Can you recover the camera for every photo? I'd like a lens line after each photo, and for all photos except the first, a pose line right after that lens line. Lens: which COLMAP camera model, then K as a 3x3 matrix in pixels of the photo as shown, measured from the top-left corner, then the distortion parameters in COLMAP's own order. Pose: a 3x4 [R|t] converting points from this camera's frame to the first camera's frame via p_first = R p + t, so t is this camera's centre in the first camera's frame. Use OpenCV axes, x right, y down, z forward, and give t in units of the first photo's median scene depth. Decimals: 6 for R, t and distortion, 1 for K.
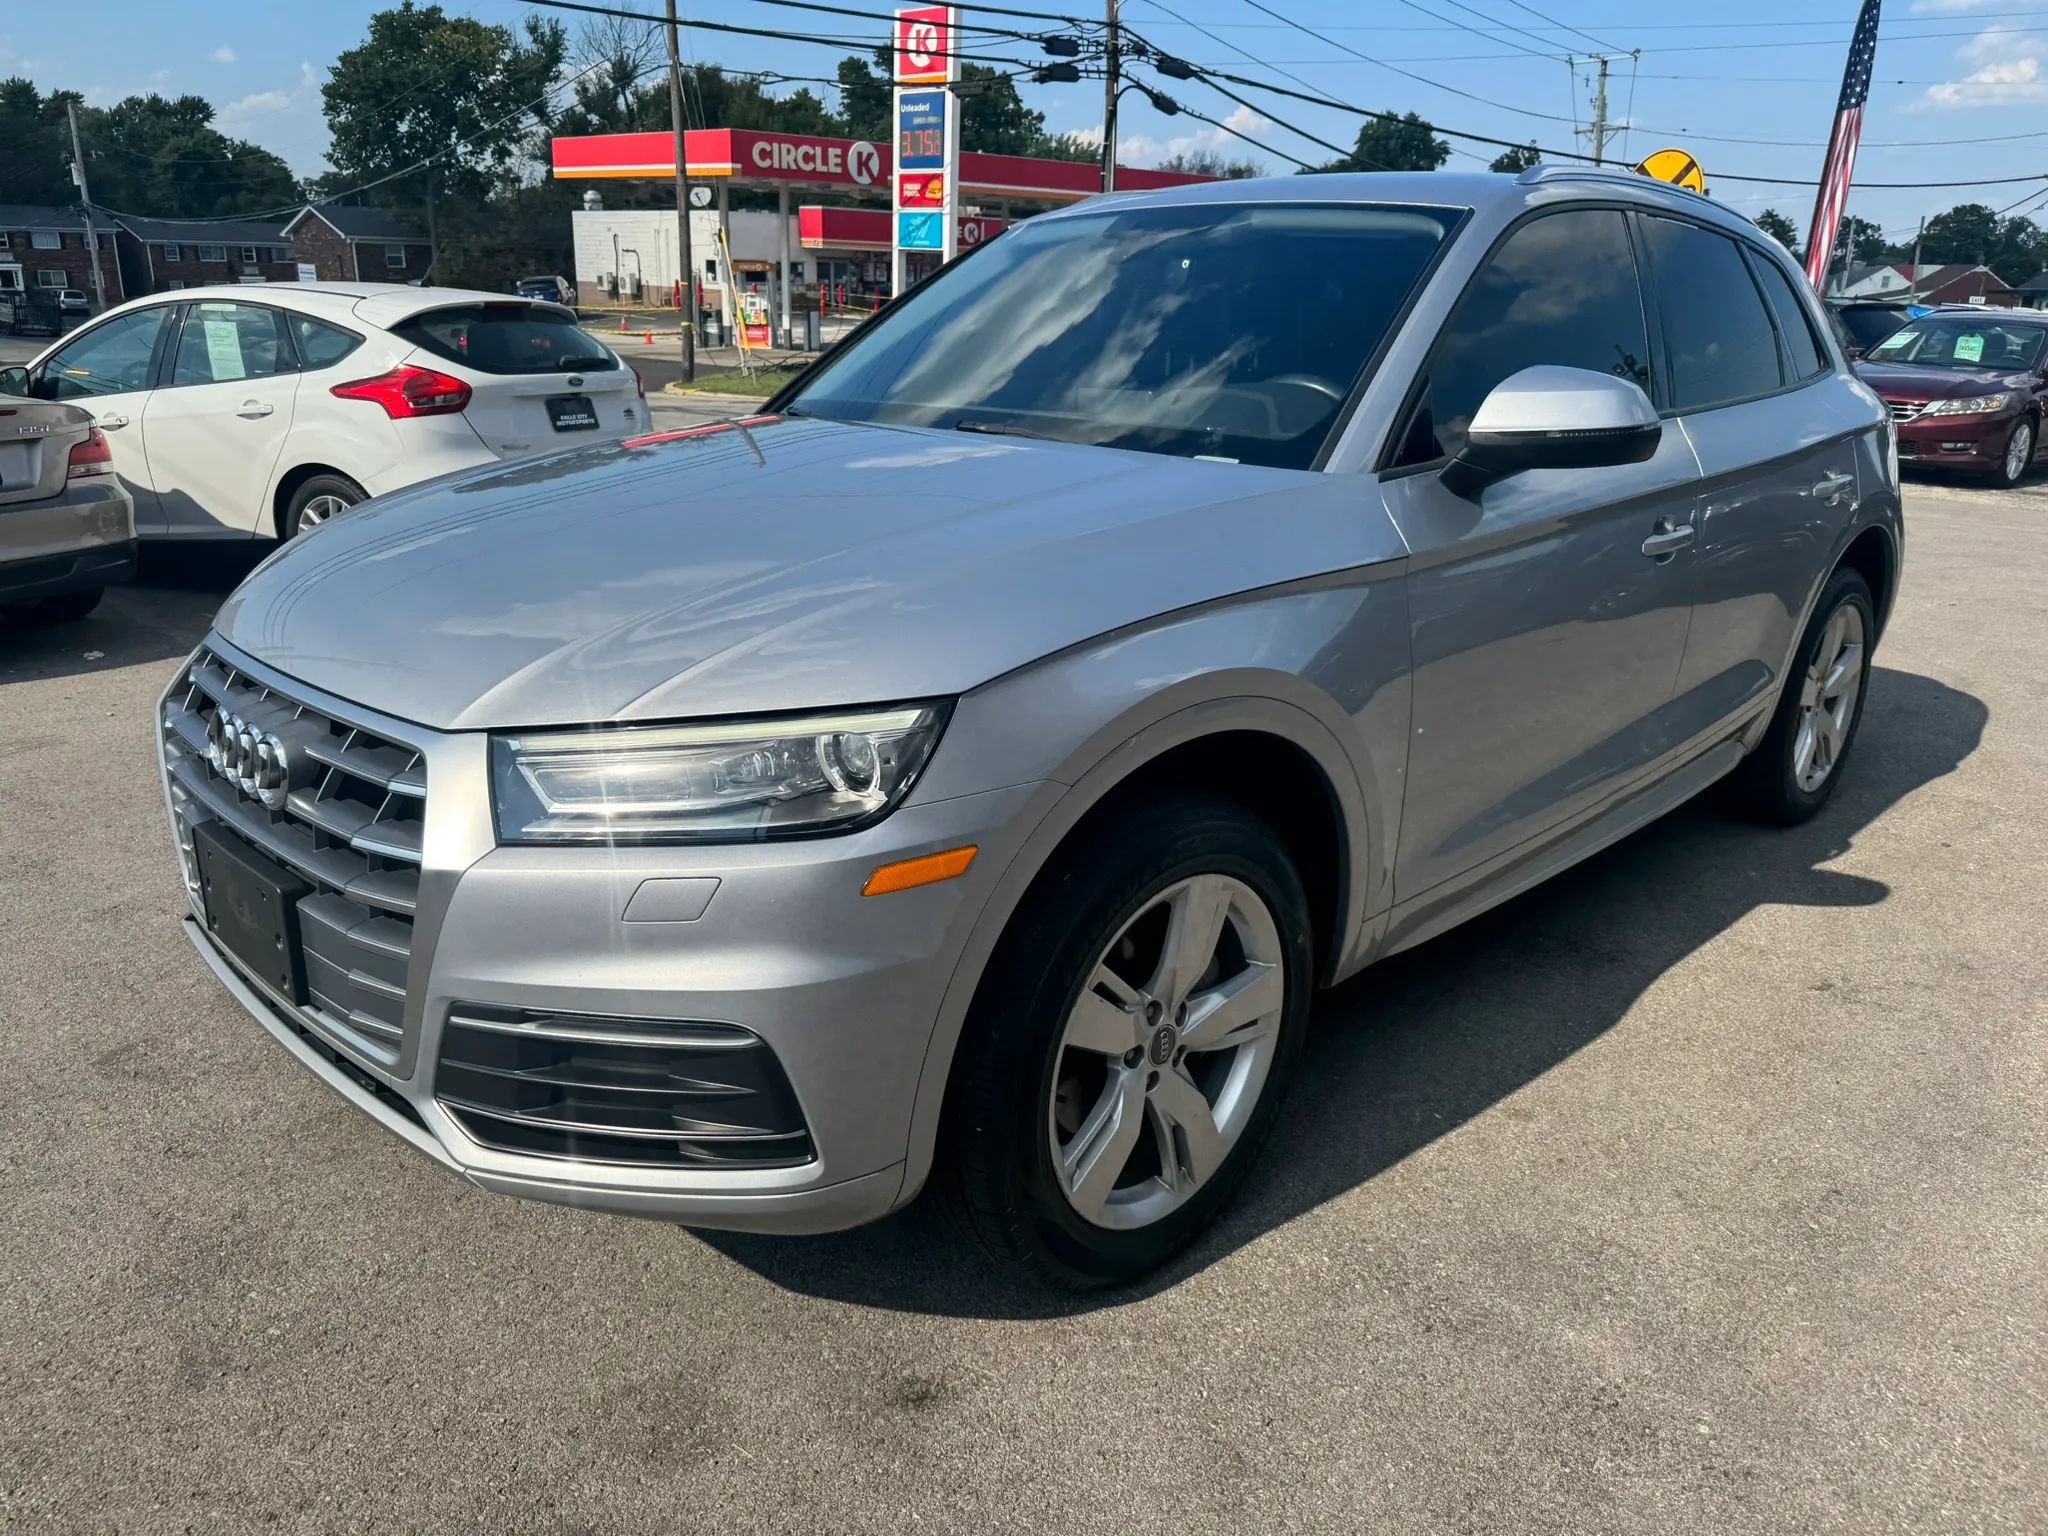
lens RADIAL K [[1470.2, 0, 1019.9], [0, 1470.2, 771.7], [0, 0, 1]] dist [-0.007306, 0.001498]
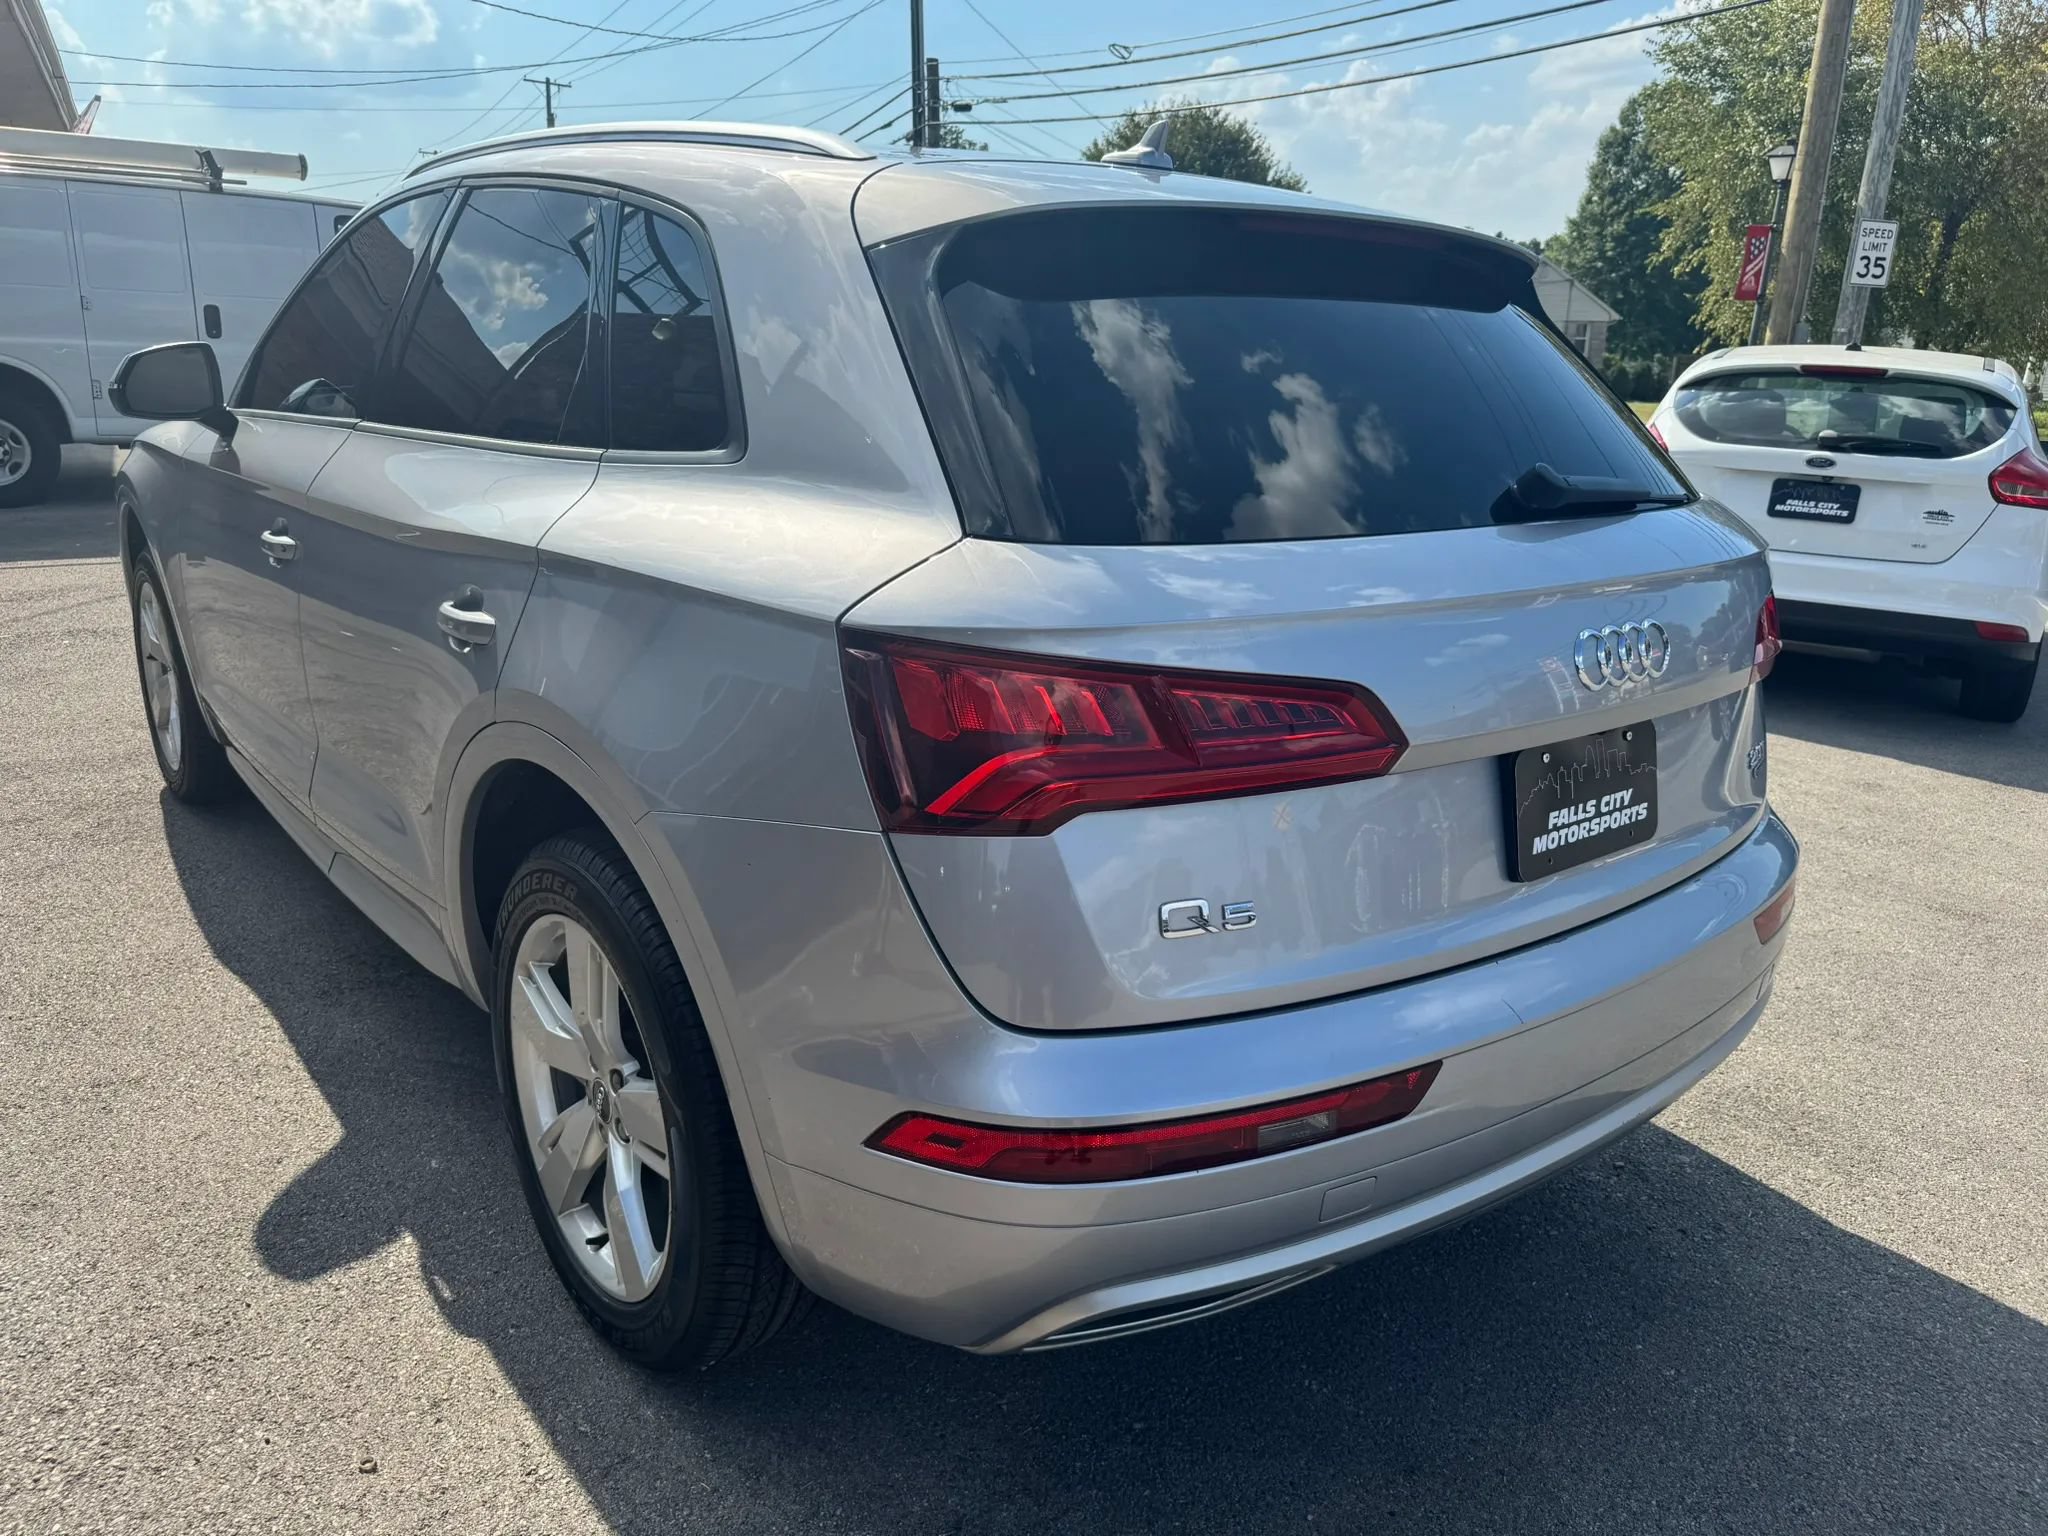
lens RADIAL K [[1467.6, 0, 1008.1], [0, 1467.6, 771.8], [0, 0, 1]] dist [0.003104, -0.017460]
pose [[-0.122202, 0.267785, -0.955698, 0.561763], [-0.334086, 0.895625, 0.293671, -0.195012], [0.934587, 0.355172, -0.019984, 0.640592]]
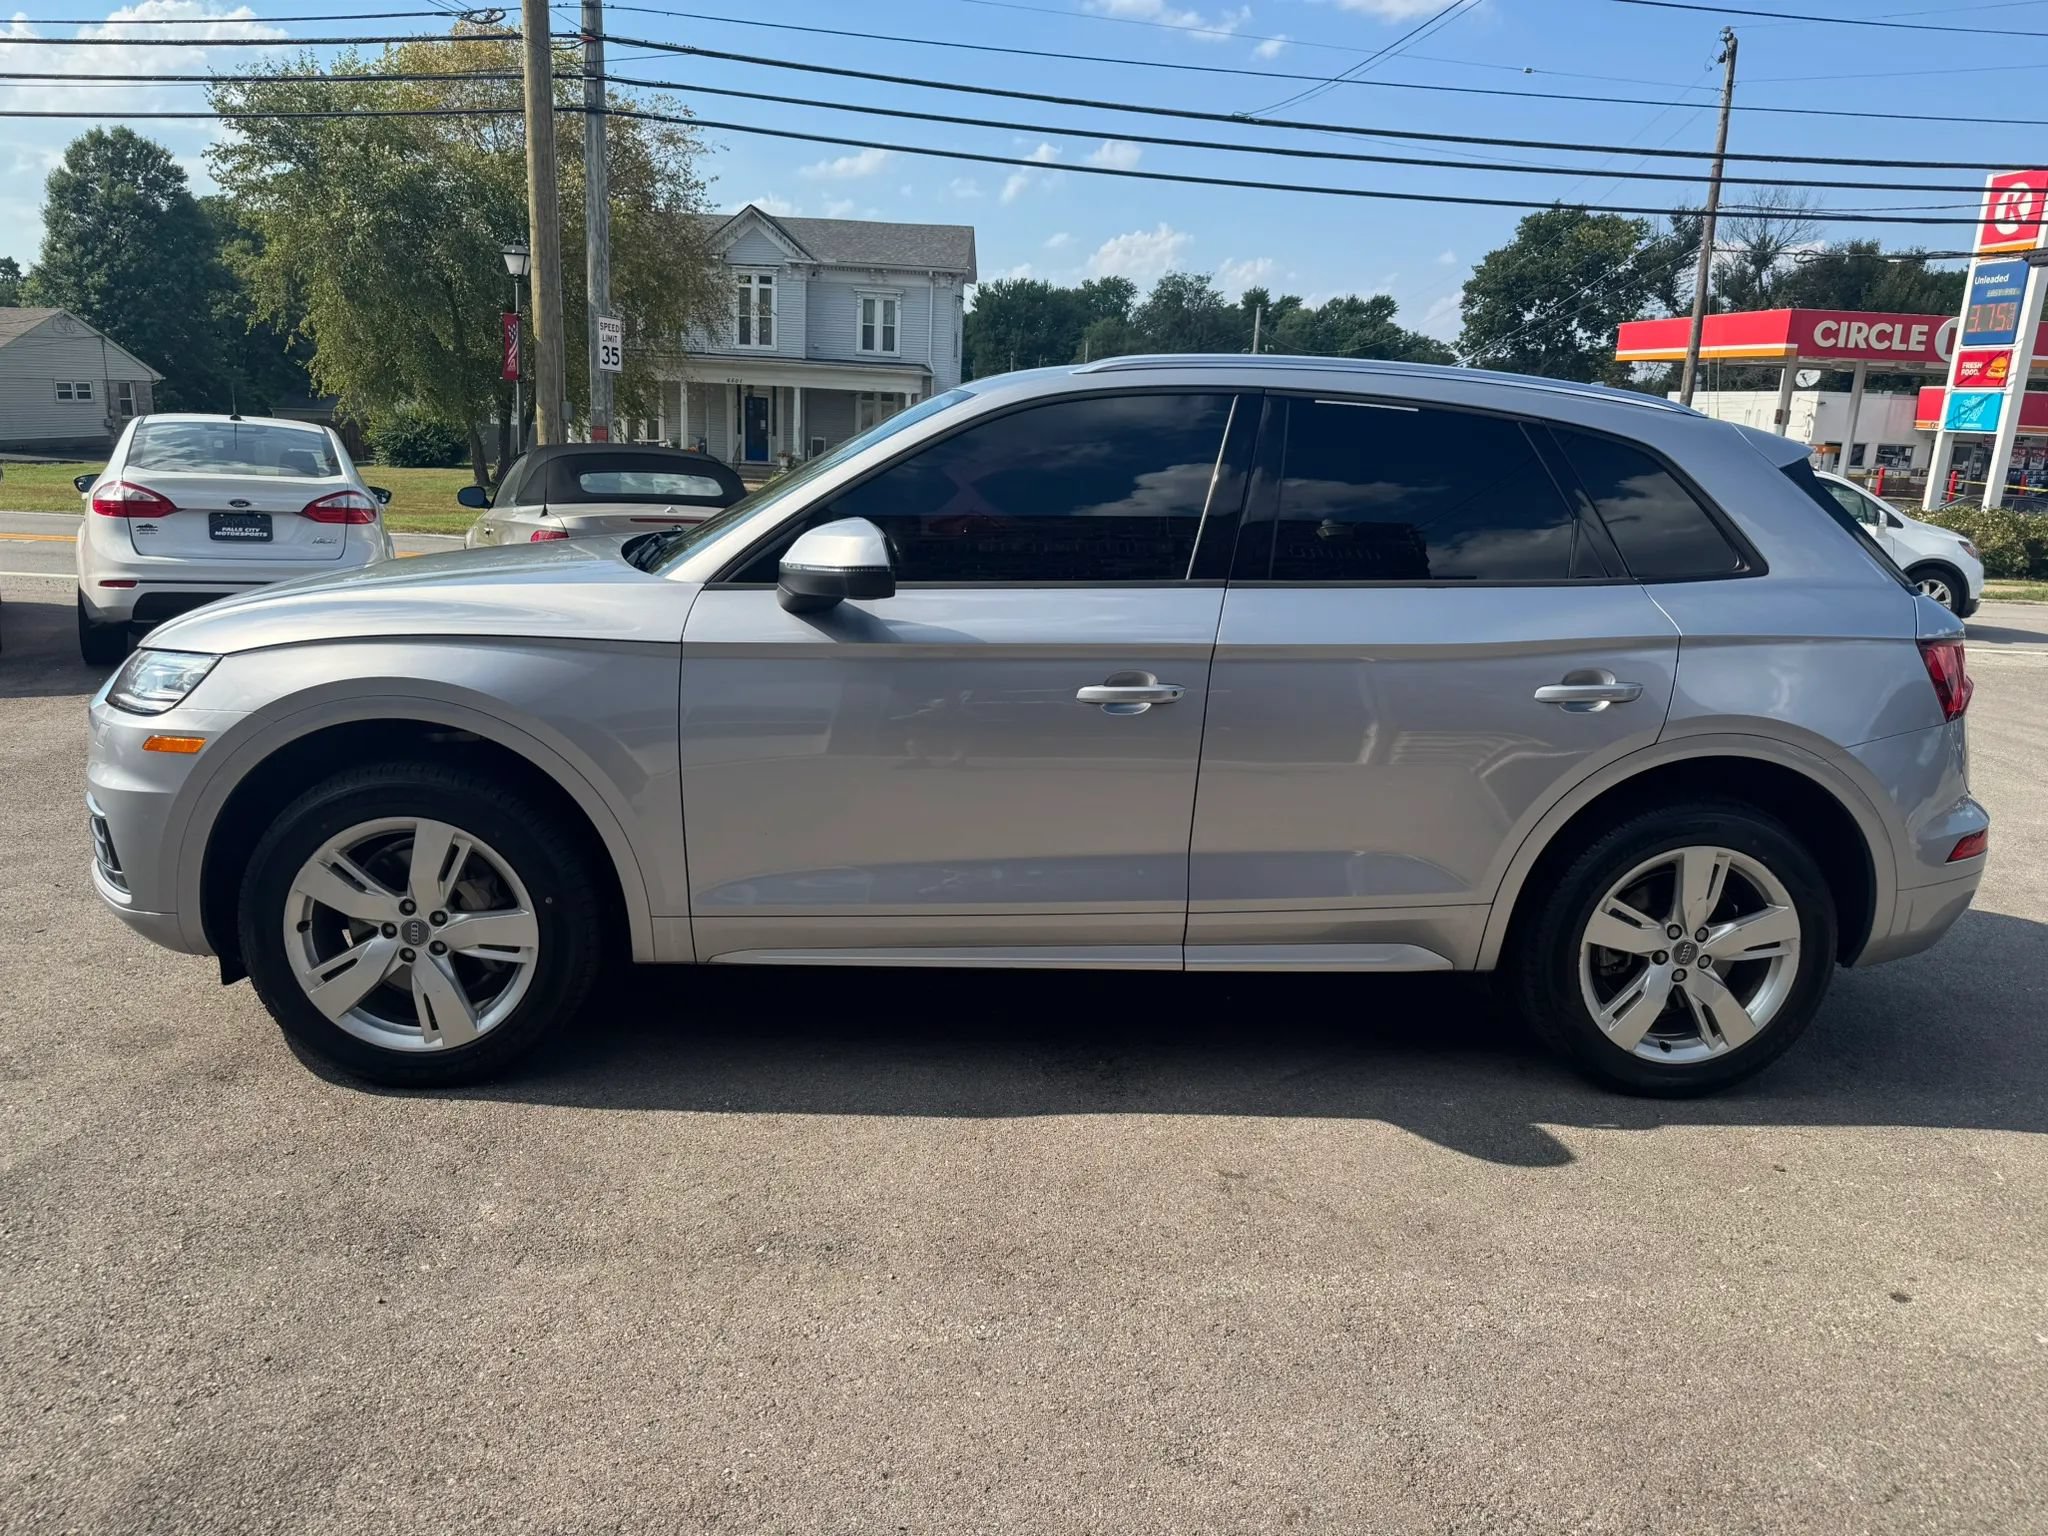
lens RADIAL K [[1492.0, 0, 1043.4], [0, 1492.0, 763.8], [0, 0, 1]] dist [-0.005794, -0.019944]
pose [[0.753966, 0.153358, -0.638761, 0.462798], [-0.228814, 0.972785, -0.036529, -0.023212], [0.615775, 0.173699, 0.768537, 0.061404]]
